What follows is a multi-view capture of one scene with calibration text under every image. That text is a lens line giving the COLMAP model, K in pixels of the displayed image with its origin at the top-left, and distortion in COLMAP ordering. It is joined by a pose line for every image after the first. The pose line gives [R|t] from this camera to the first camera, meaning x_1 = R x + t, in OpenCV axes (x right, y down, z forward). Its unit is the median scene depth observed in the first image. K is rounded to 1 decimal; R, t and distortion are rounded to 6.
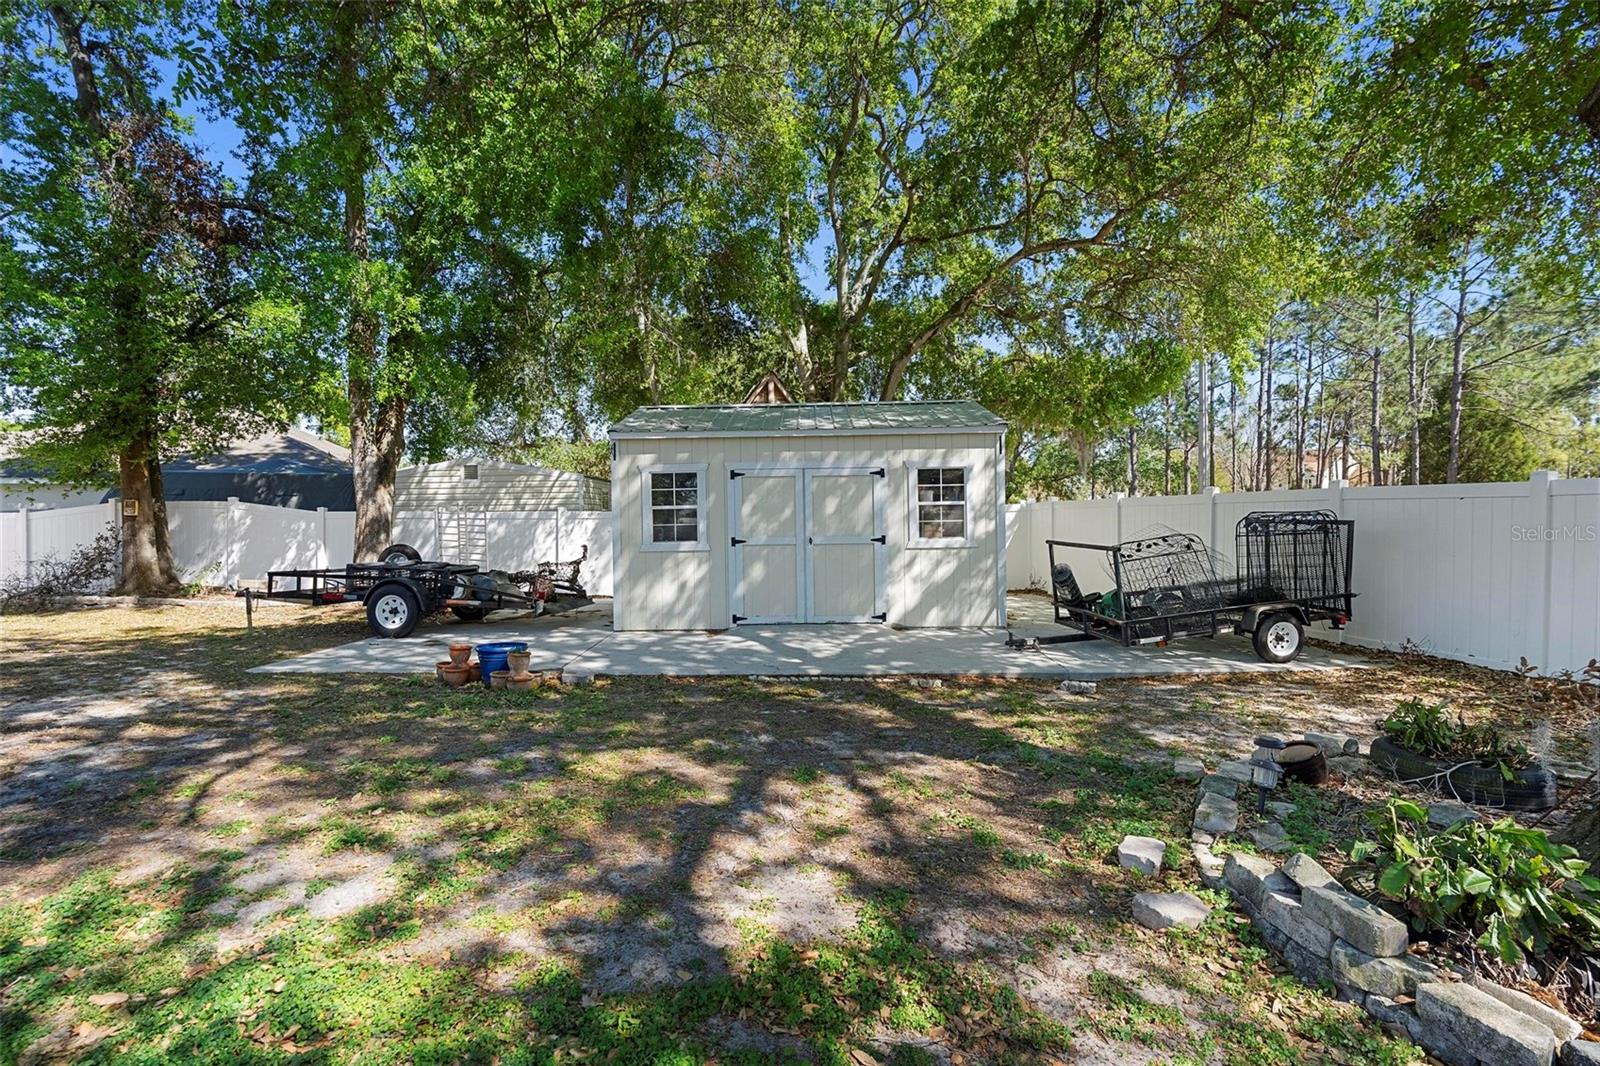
lens RADIAL K [[719.8, 0, 800.0], [0, 719.8, 533.0], [0, 0, 1]] dist [-0.005026, 0.001071]
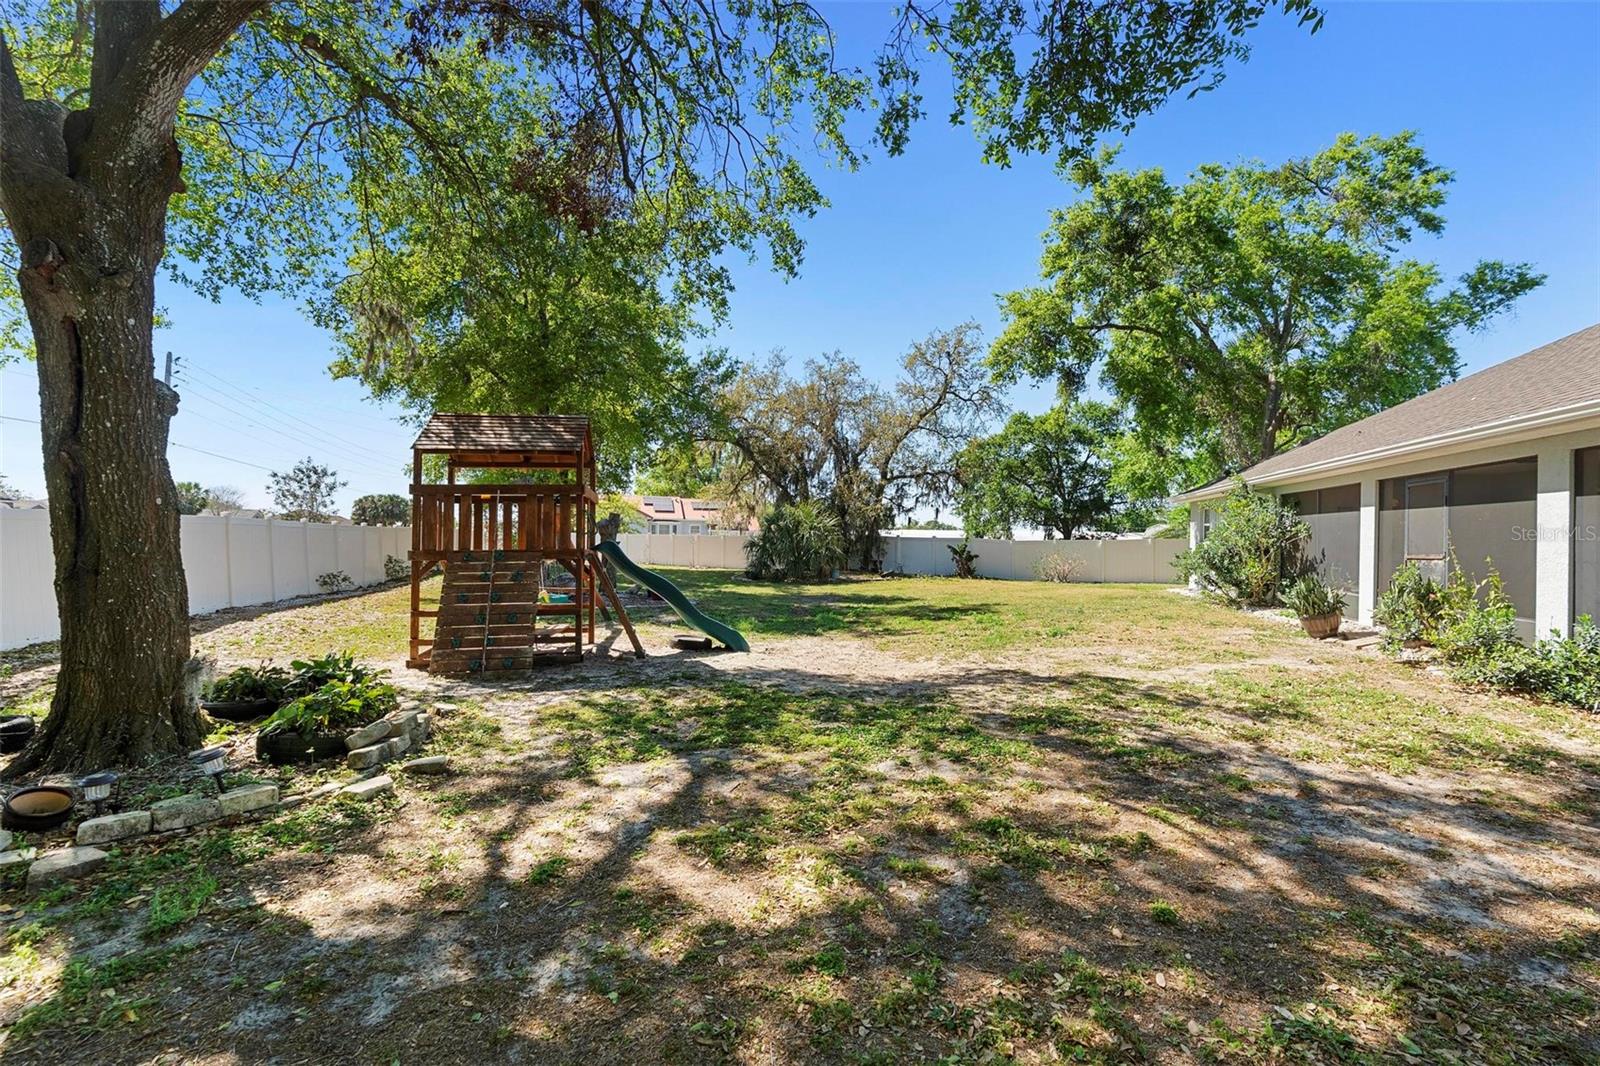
lens RADIAL K [[719.8, 0, 800.0], [0, 719.8, 533.0], [0, 0, 1]] dist [-0.005026, 0.001071]
pose [[-0.999866, -0.012270, 0.010869, -0.312874], [-0.012115, 0.999826, 0.014198, -0.067531], [-0.011041, 0.014064, -0.999840, 2.009556]]
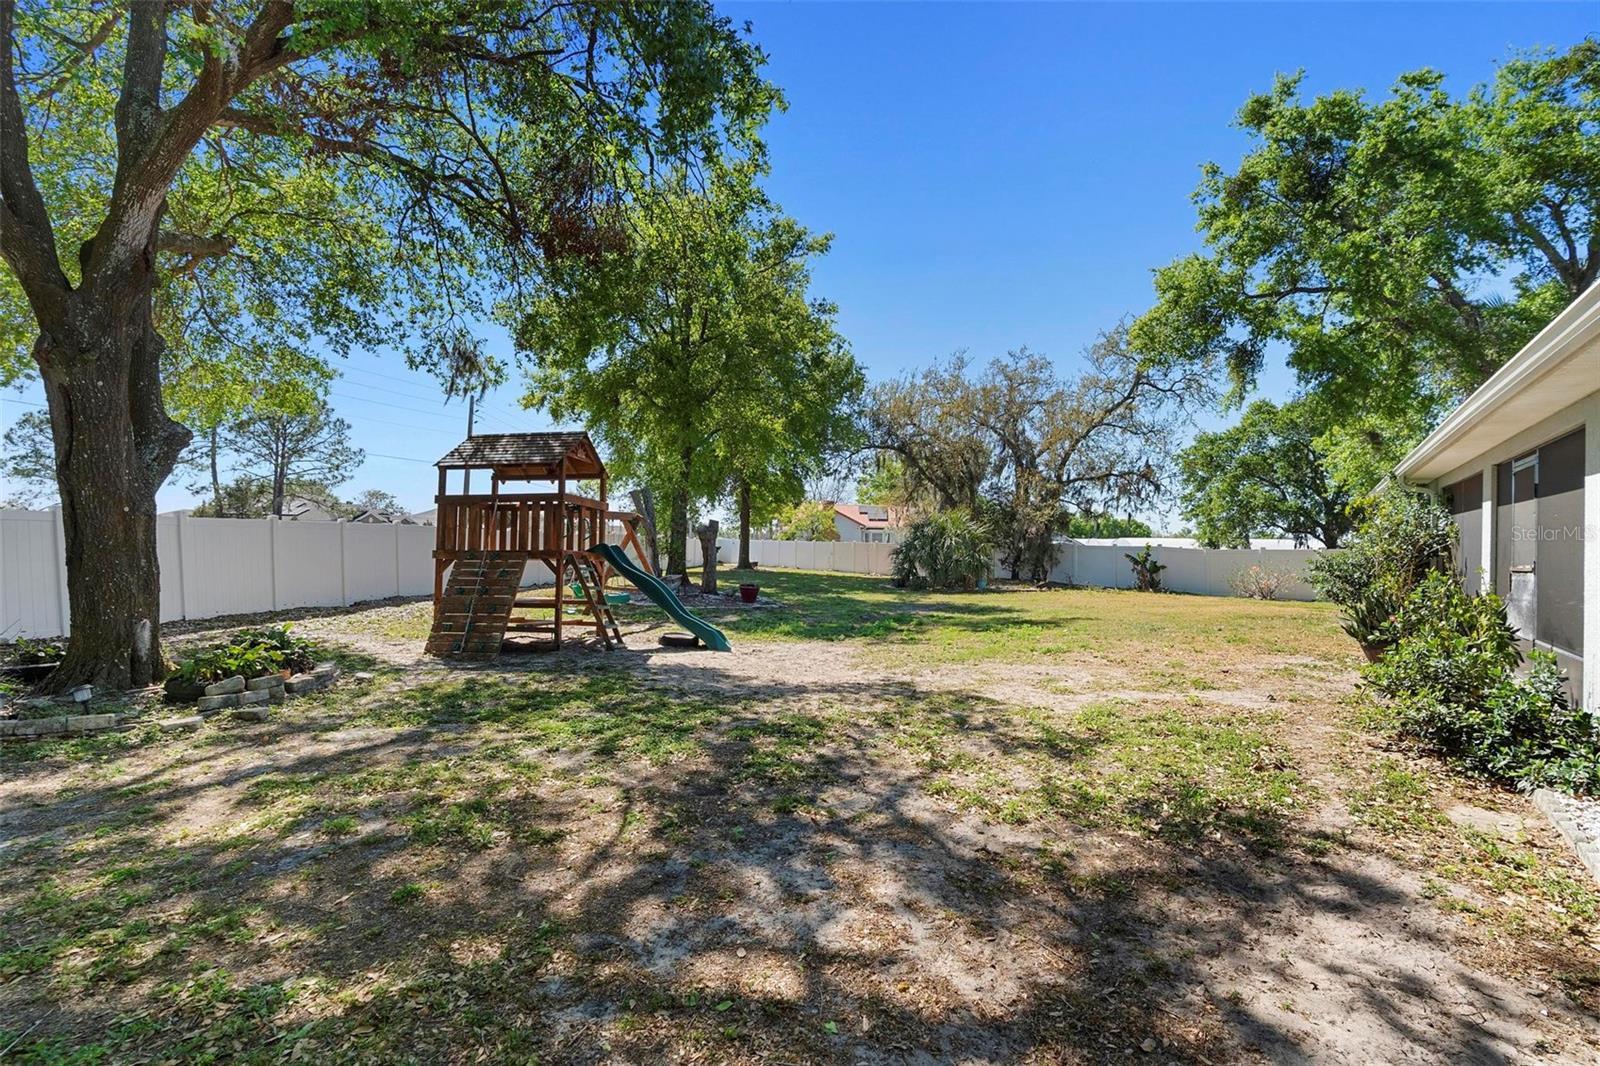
lens RADIAL K [[719.3, 0, 795.2], [0, 719.3, 539.2], [0, 0, 1]] dist [-0.004247, 0.000850]
pose [[-0.935152, -0.015216, 0.353920, -1.386338], [-0.010576, 0.999831, 0.015040, -0.061381], [-0.354089, 0.010322, -0.935155, 1.831109]]
